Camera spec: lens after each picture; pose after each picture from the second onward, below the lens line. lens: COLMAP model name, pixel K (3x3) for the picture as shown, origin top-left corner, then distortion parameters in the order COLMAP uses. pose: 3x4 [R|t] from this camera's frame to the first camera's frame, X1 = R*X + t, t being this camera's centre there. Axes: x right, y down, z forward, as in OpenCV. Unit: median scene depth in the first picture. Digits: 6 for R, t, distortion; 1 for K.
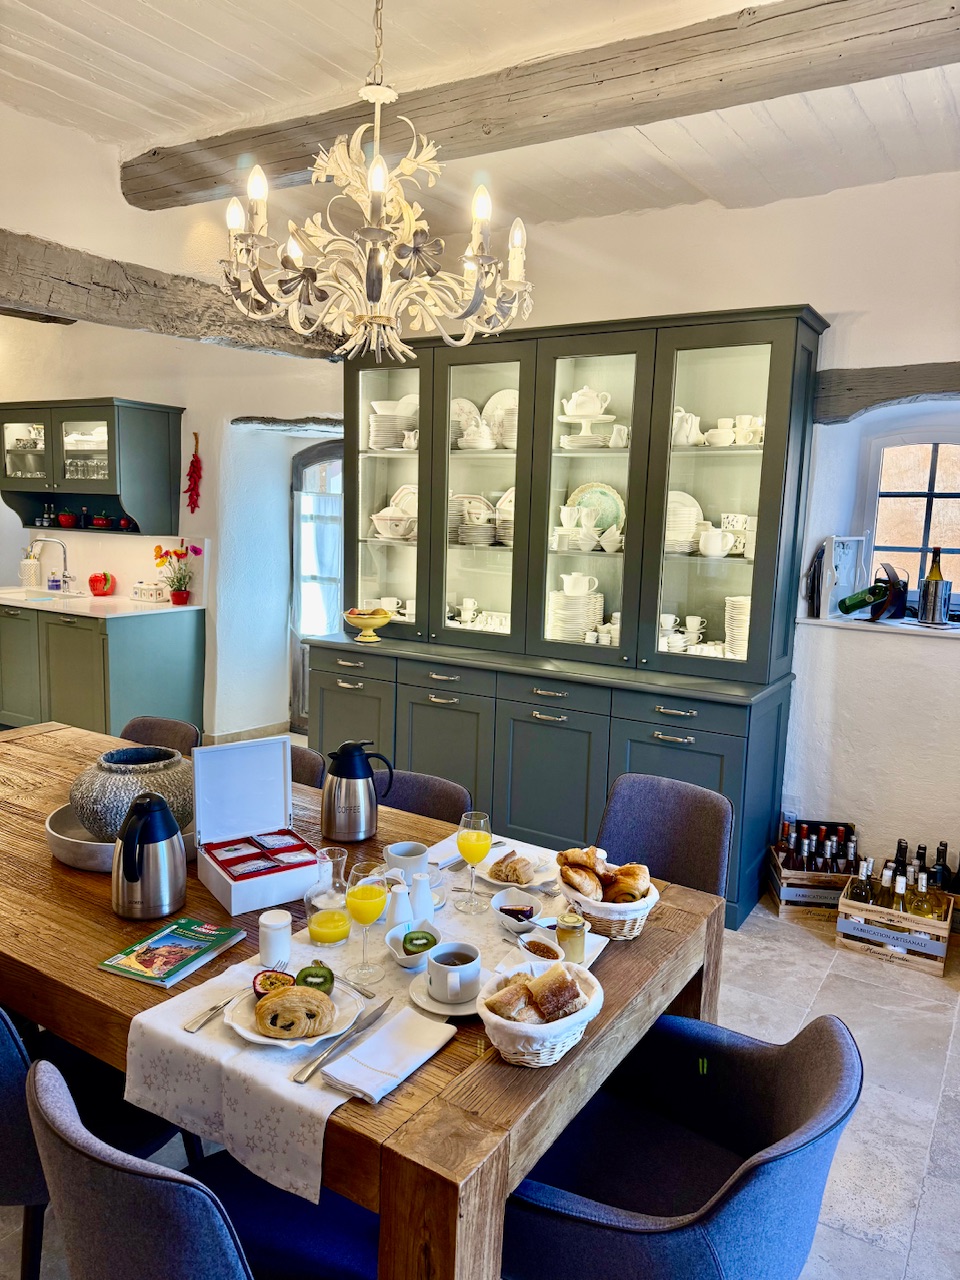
lens RADIAL K [[908.0, 0, 472.1], [0, 908.0, 637.1], [0, 0, 1]] dist [0.070159, -0.073777]
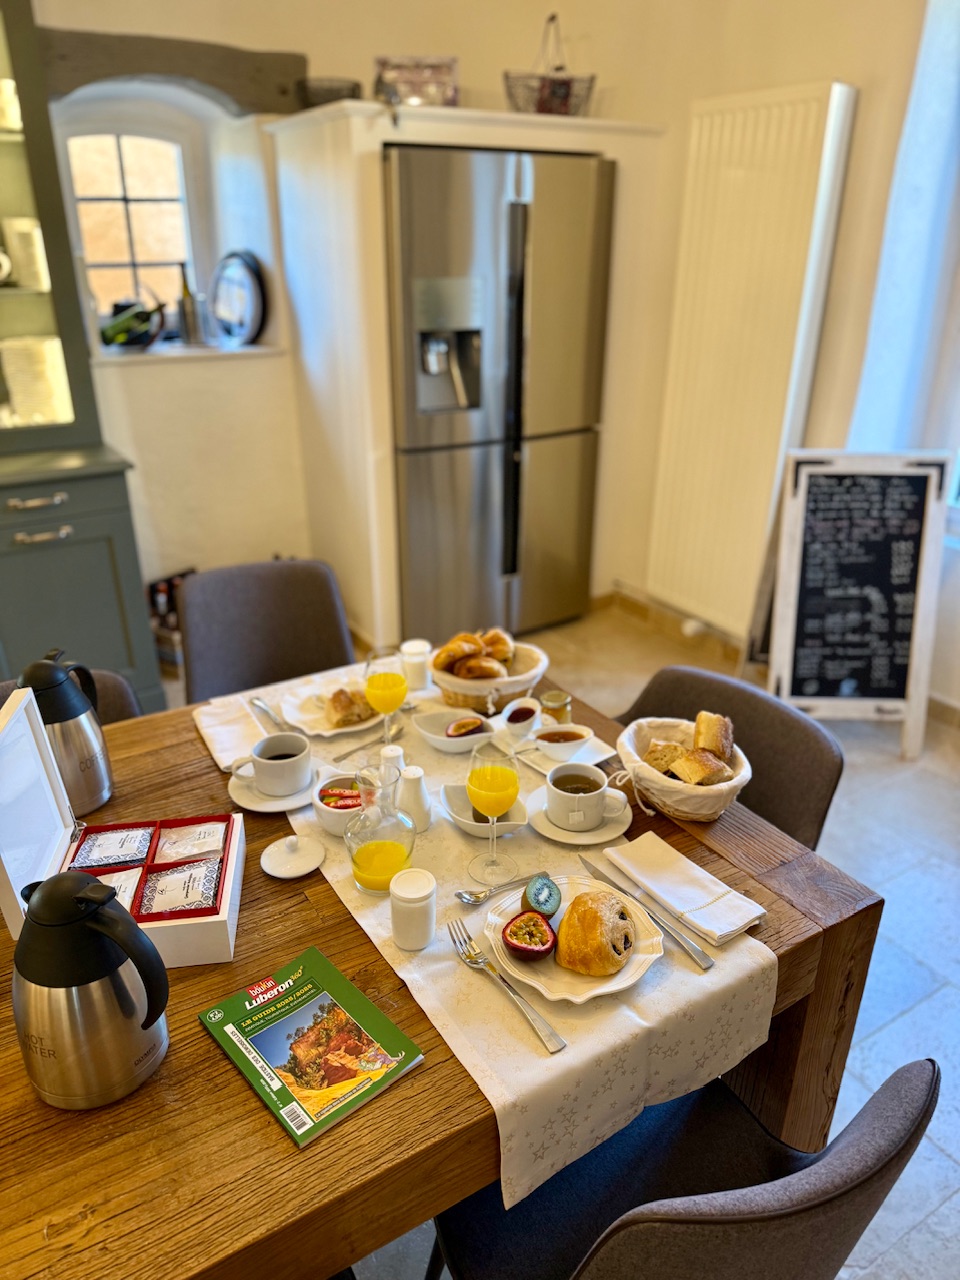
lens RADIAL K [[908.0, 0, 473.3], [0, 908.0, 631.8], [0, 0, 1]] dist [0.070159, -0.073777]
pose [[0.436548, -0.394183, 0.808731, -0.686489], [0.148008, 0.918127, 0.367609, -0.118872], [-0.887423, -0.040780, 0.459149, 0.657619]]
